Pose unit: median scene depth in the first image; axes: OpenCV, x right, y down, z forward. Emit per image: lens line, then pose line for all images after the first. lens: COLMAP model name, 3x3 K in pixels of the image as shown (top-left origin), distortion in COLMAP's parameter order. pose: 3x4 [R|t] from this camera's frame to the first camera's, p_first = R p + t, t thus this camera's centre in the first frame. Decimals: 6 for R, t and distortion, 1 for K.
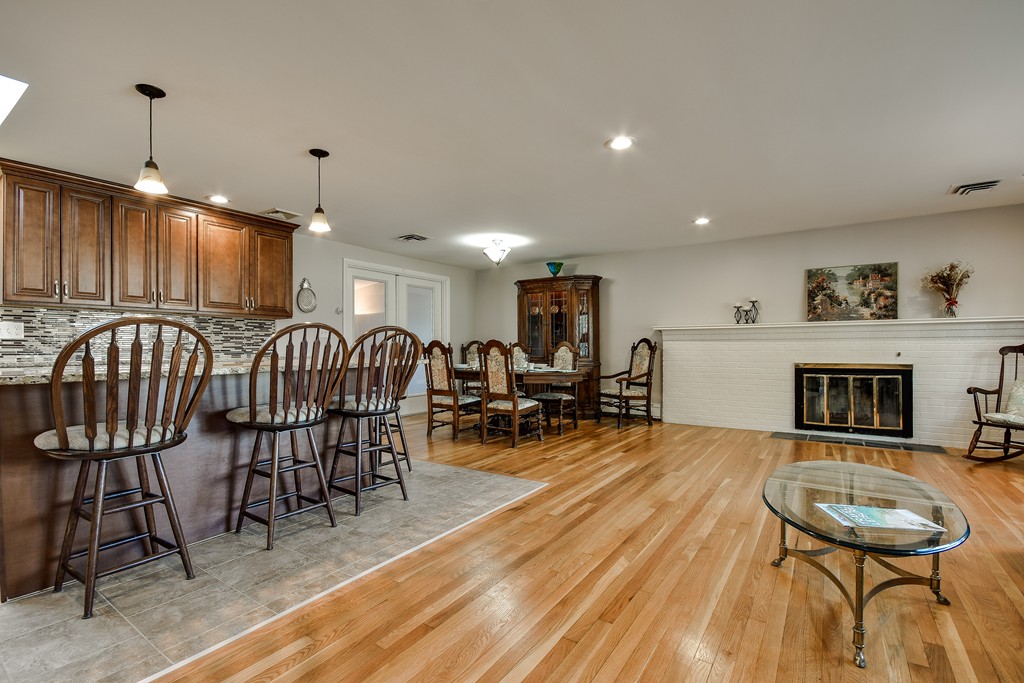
lens RADIAL K [[446.8, 0, 530.5], [0, 446.8, 350.2], [0, 0, 1]] dist [-0.002874, -0.000185]
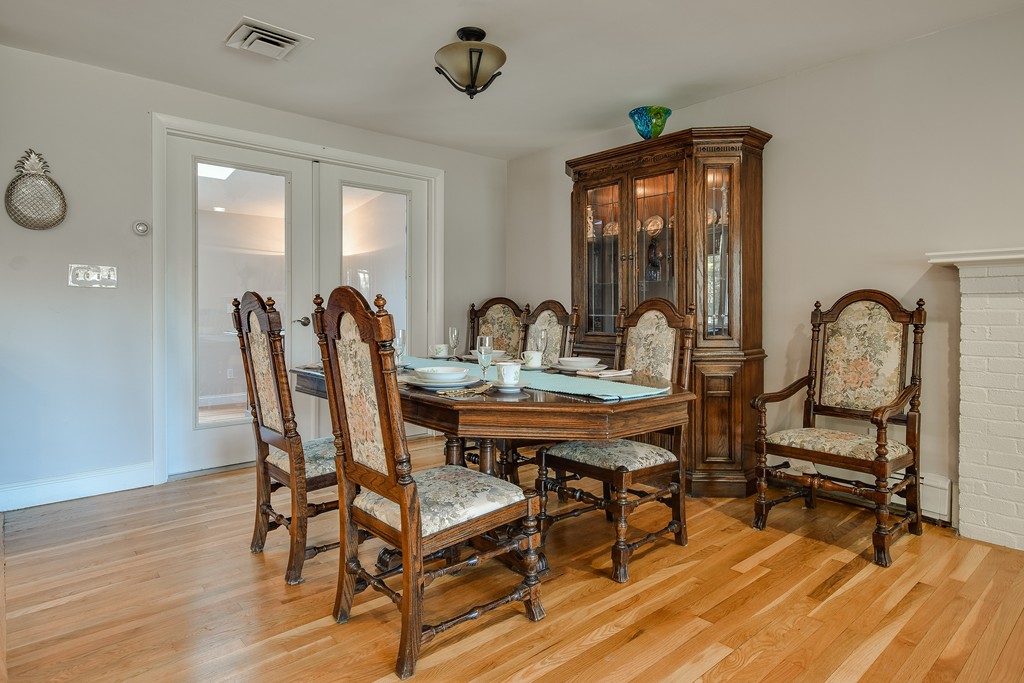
lens RADIAL K [[586.7, 0, 524.9], [0, 586.7, 313.8], [0, 0, 1]] dist [0.005635, 0.002156]
pose [[0.965214, 0.007228, -0.261361, 0.119861], [-0.007070, 0.999974, 0.001544, -0.006755], [0.261365, 0.000357, 0.965240, 0.614395]]
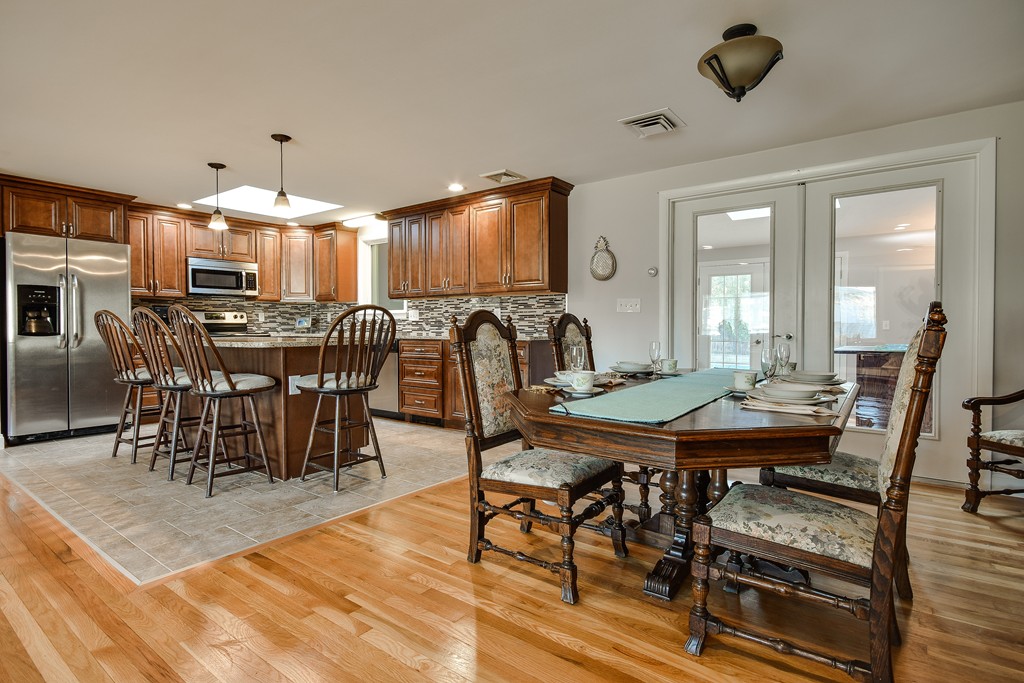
lens RADIAL K [[504.2, 0, 532.6], [0, 504.2, 337.6], [0, 0, 1]] dist [0.001944, -0.000628]
pose [[-0.051161, 0.024240, -0.998396, 0.405842], [-0.005502, 0.999683, 0.024553, -0.007641], [0.998675, 0.006750, -0.051011, 0.997203]]
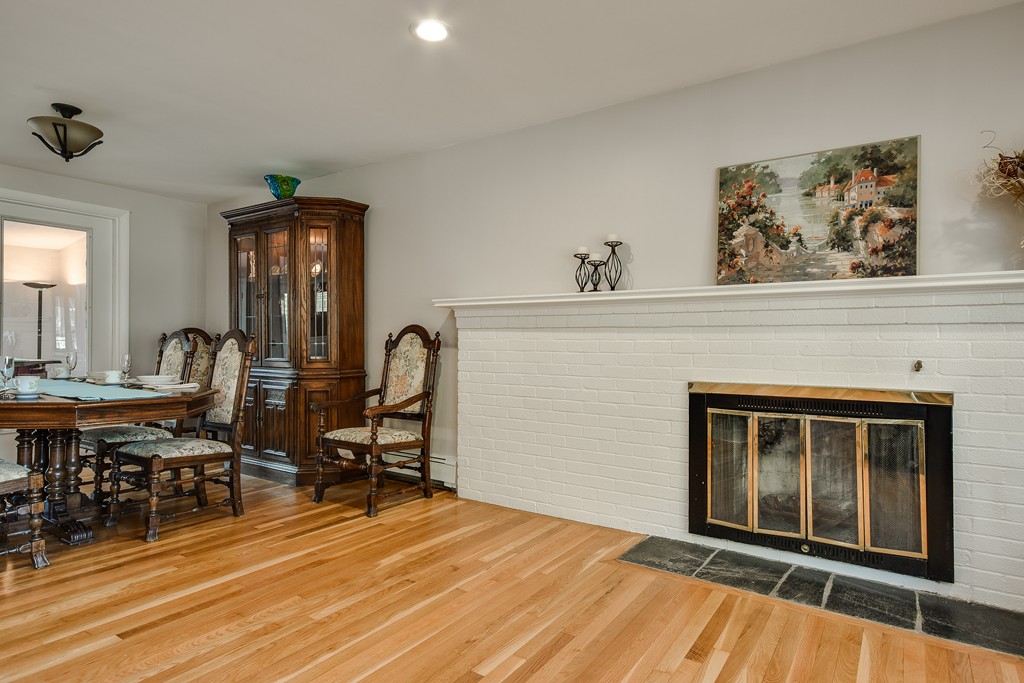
lens RADIAL K [[573.0, 0, 511.1], [0, 573.0, 338.9], [0, 0, 1]] dist [-0.004928, 0.020817]
pose [[0.999912, 0.010728, -0.007860, 0.458393], [-0.010830, 0.999858, -0.012943, -0.003851], [0.007720, 0.013027, 0.999885, 0.476567]]
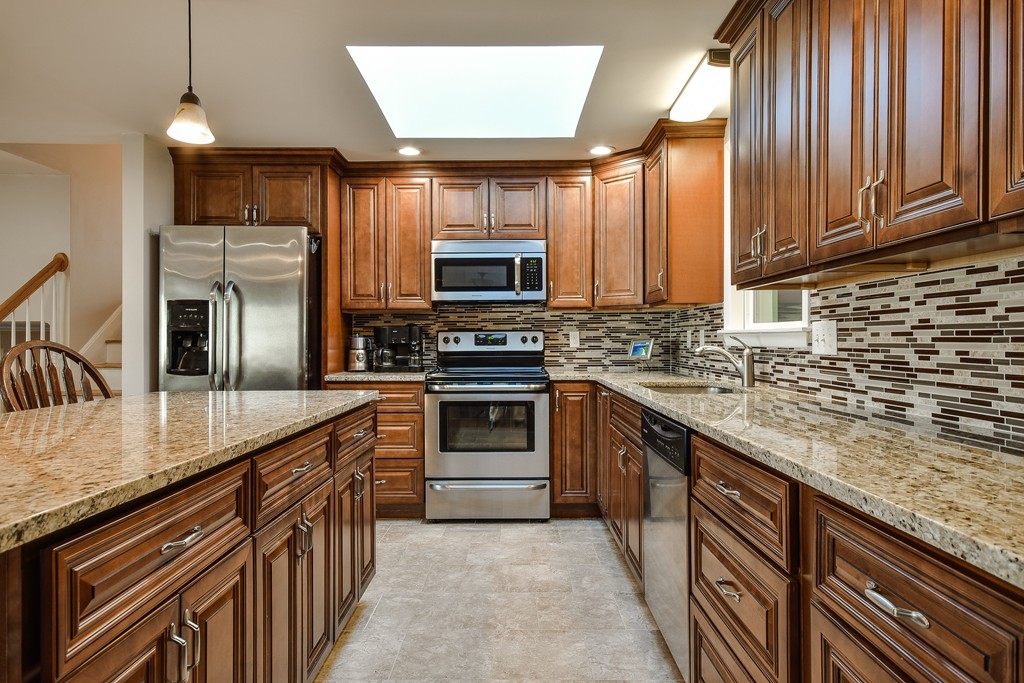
lens RADIAL K [[591.3, 0, 540.4], [0, 591.3, 343.2], [0, 0, 1]] dist [0.000288, 0.000337]
pose [[-0.842714, 0.006237, -0.538326, -0.362517], [-0.001957, 0.999891, 0.014648, -0.031154], [0.538358, 0.013398, -0.842609, 0.908571]]
